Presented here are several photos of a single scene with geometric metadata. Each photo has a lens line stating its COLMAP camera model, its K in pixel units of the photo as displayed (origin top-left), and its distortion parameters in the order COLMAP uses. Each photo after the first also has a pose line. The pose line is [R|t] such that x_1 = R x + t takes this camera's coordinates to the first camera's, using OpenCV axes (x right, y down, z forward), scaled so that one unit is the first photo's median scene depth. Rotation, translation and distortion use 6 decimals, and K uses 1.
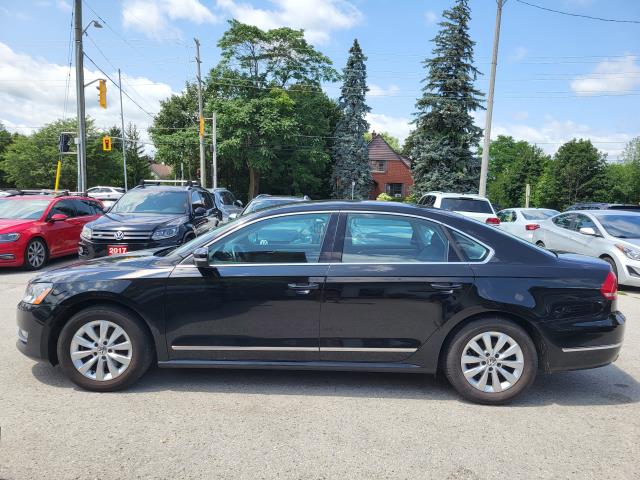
lens RADIAL K [[489.3, 0, 318.3], [0, 489.3, 244.9], [0, 0, 1]] dist [0.042066, -0.011148]
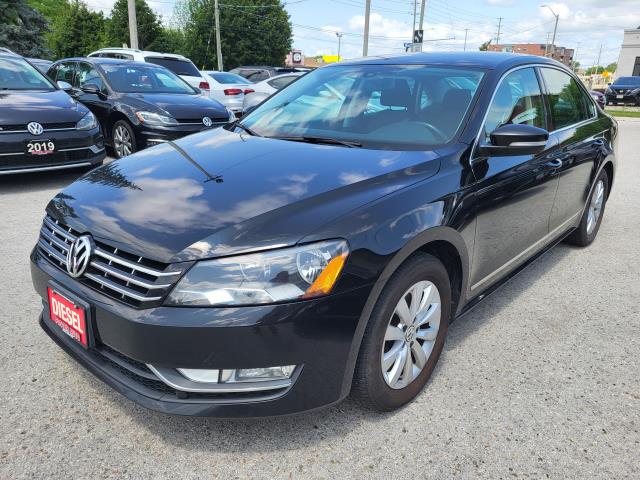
lens RADIAL K [[488.2, 0, 320.0], [0, 488.2, 240.0], [0, 0, 1]] dist [0.041847, -0.003504]
pose [[0.632339, -0.258421, 0.730319, -0.267473], [0.068158, 0.957624, 0.279839, -0.015448], [-0.771688, -0.127176, 0.623157, 0.228662]]
